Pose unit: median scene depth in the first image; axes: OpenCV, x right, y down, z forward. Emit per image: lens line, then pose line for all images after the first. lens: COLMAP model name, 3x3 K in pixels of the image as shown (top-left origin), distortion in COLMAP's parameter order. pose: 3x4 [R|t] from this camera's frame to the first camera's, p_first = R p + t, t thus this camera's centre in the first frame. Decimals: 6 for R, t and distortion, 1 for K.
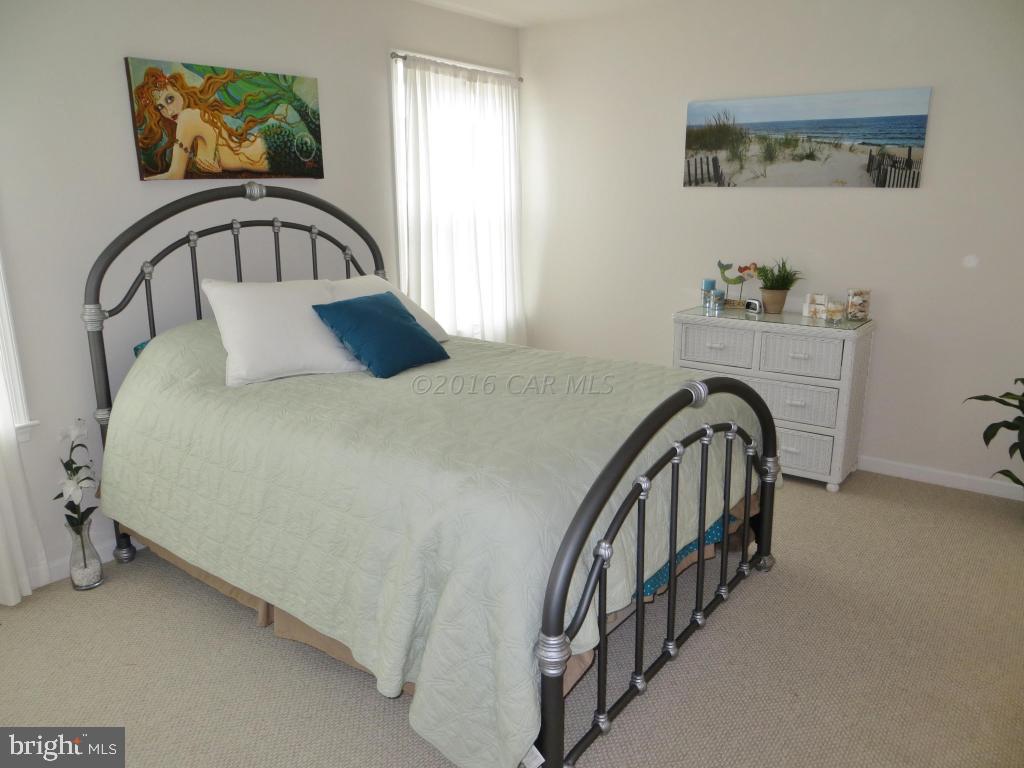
lens RADIAL K [[770.2, 0, 510.1], [0, 770.2, 384.4], [0, 0, 1]] dist [-0.009188, -0.003497]
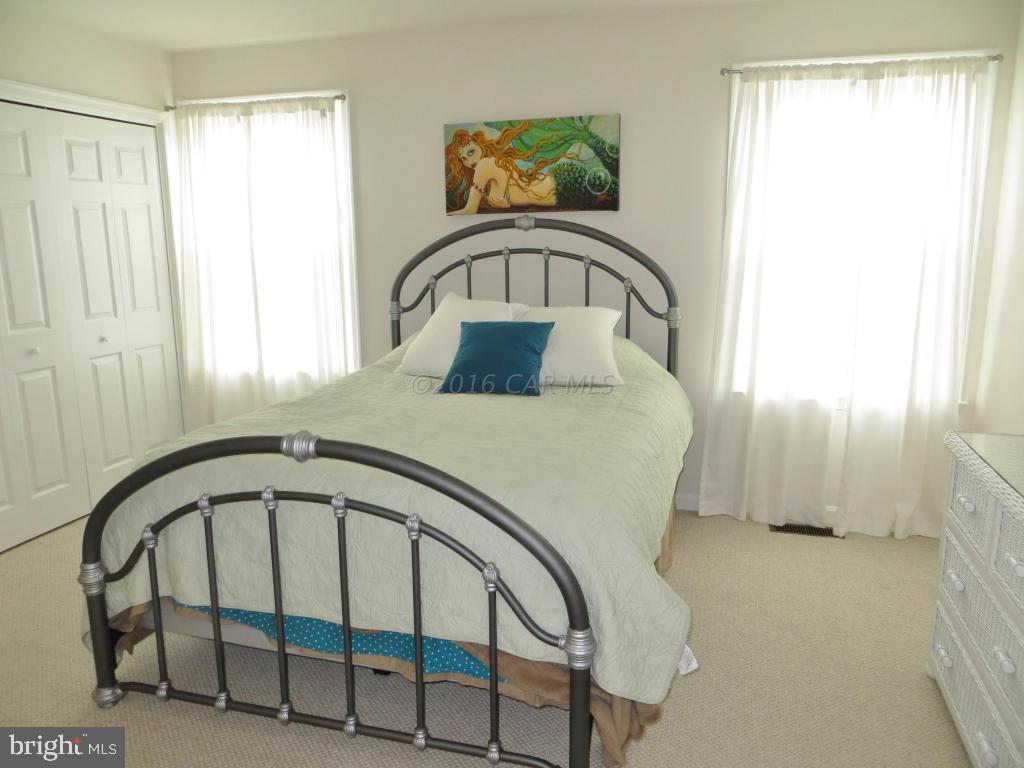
lens RADIAL K [[770.2, 0, 510.1], [0, 770.2, 384.4], [0, 0, 1]] dist [-0.009188, -0.003497]
pose [[0.349508, 0.186947, -0.918093, 0.769723], [-0.225724, 0.967830, 0.111145, -0.141881], [0.909337, 0.168389, 0.380463, 0.587020]]
